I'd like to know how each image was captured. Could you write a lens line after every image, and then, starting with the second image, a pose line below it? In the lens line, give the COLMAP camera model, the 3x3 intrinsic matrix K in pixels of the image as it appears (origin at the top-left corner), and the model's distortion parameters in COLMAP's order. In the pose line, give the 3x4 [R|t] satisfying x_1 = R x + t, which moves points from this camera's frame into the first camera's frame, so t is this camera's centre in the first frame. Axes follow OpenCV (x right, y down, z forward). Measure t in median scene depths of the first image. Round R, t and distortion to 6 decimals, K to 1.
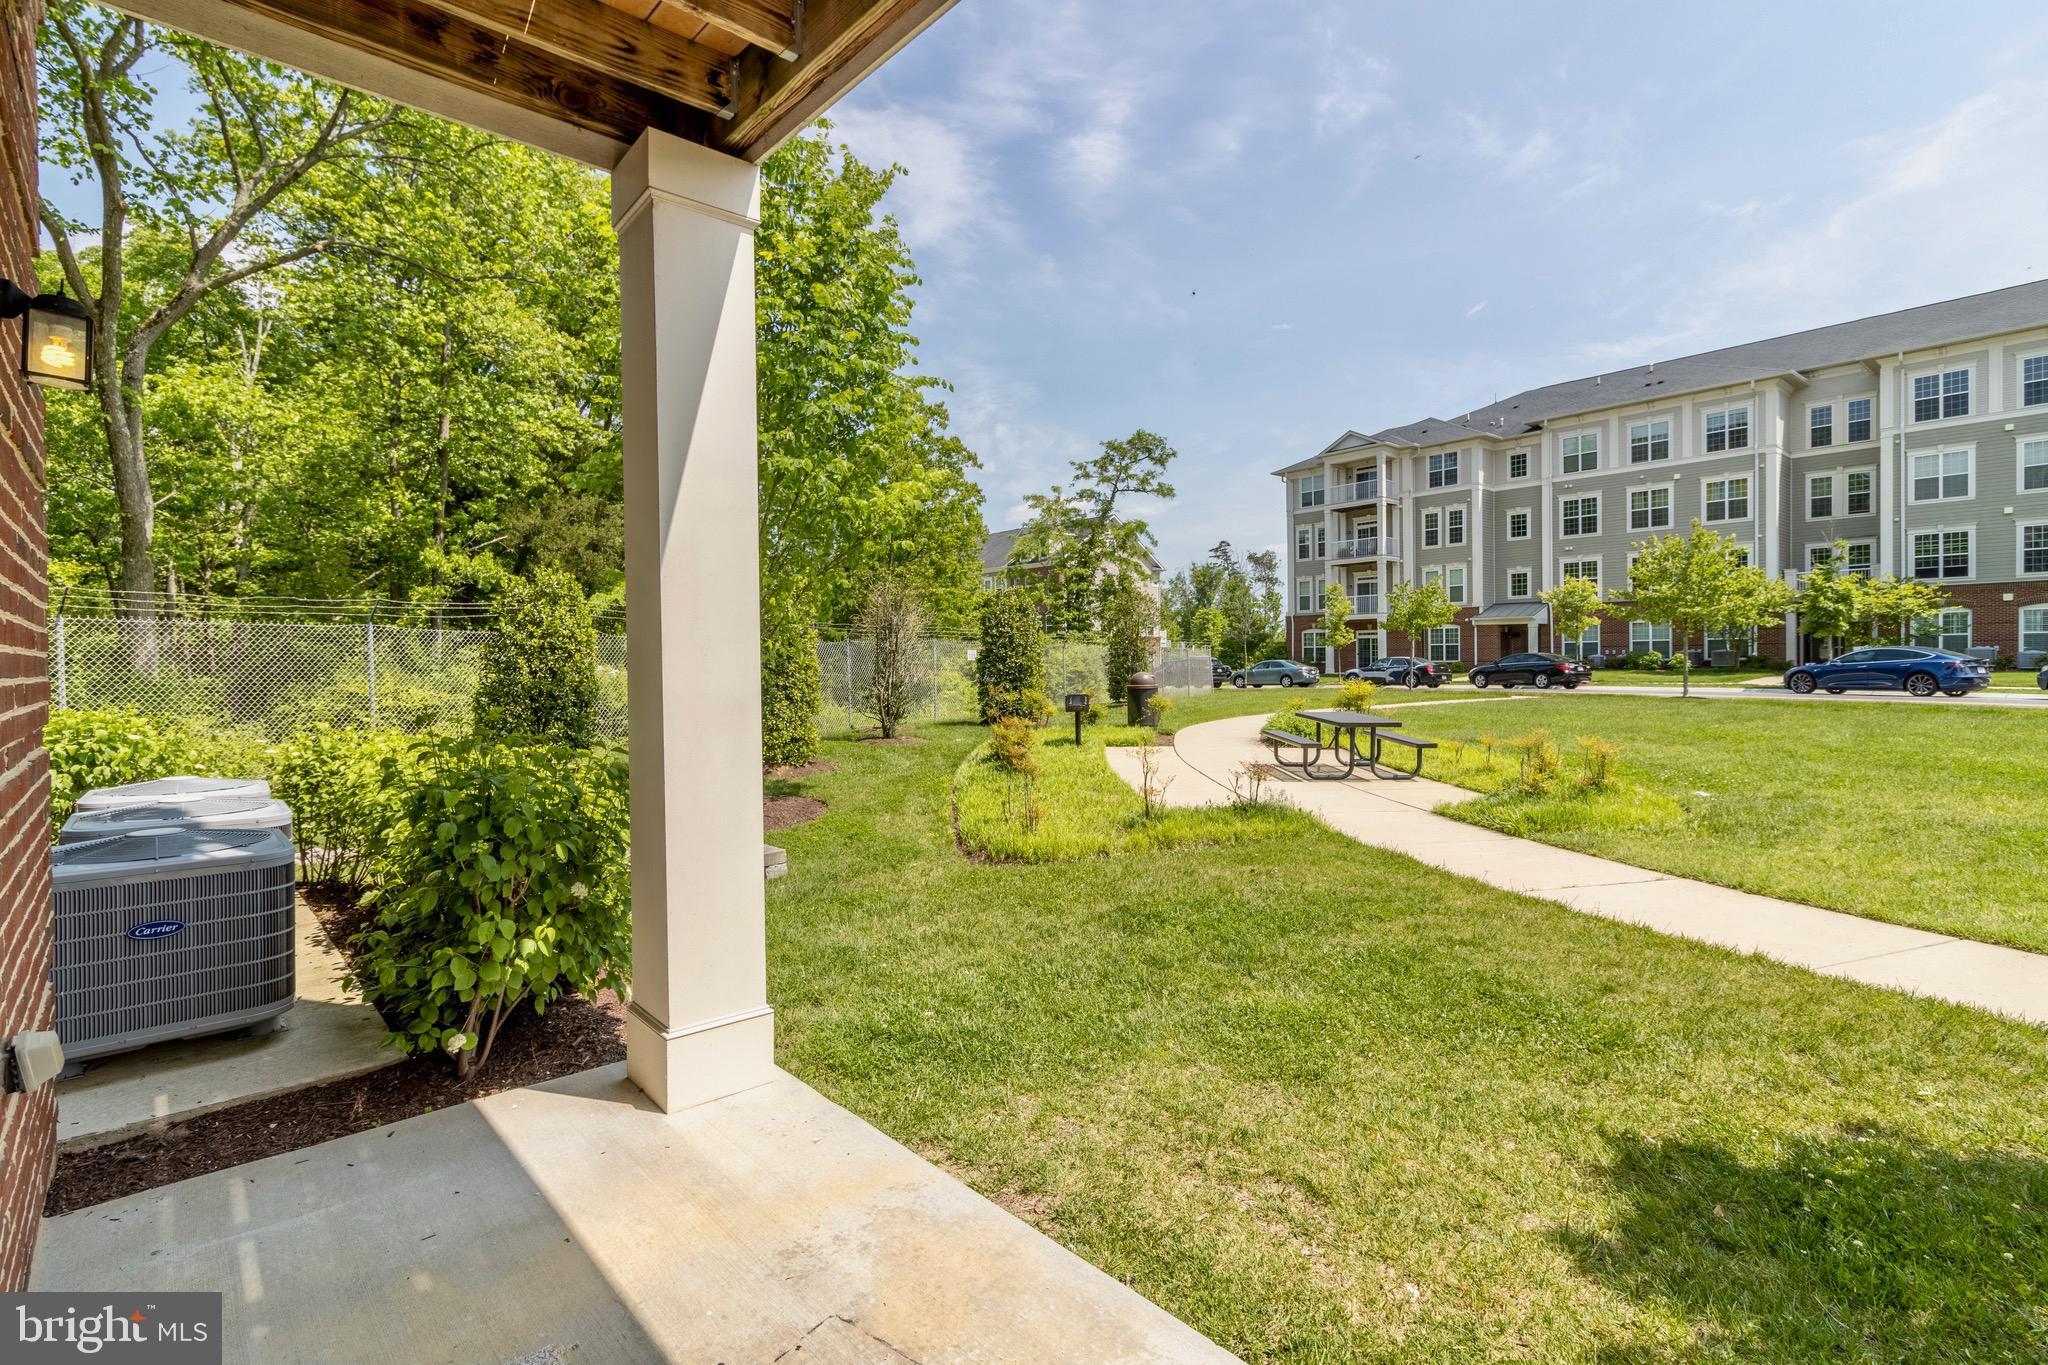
lens RADIAL K [[950.8, 0, 945.9], [0, 950.8, 682.0], [0, 0, 1]] dist [0.000664, 0.000867]
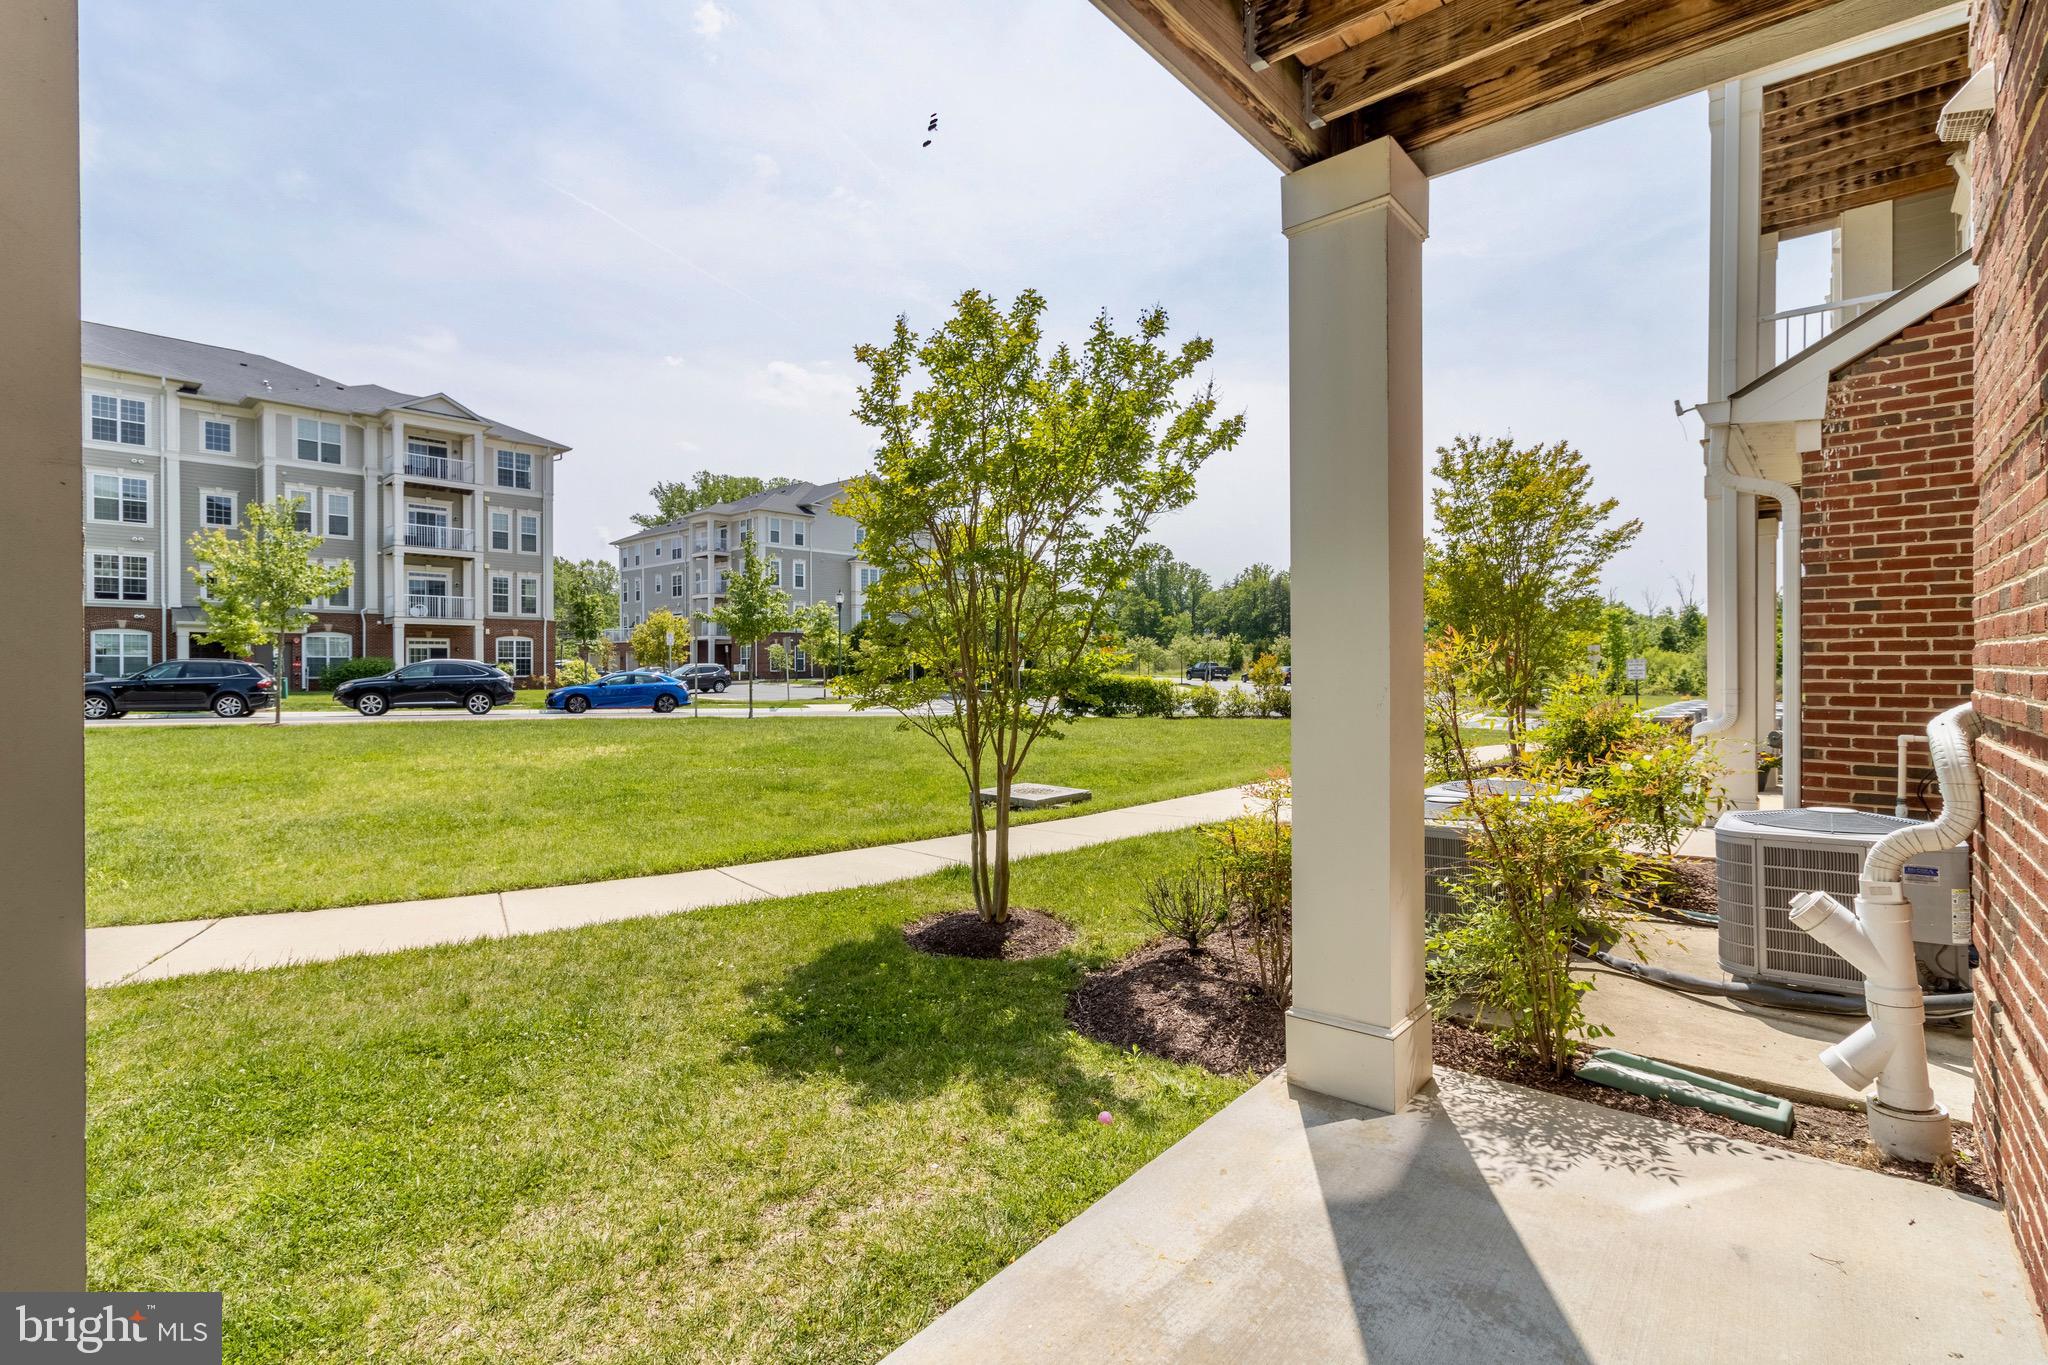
lens RADIAL K [[950.8, 0, 1090.7], [0, 950.8, 673.6], [0, 0, 1]] dist [0.000664, 0.000867]
pose [[-0.212594, 0.005939, 0.977123, -0.491578], [0.026810, 0.999641, -0.000242, -0.008397], [-0.976773, 0.026145, -0.212676, 0.639564]]
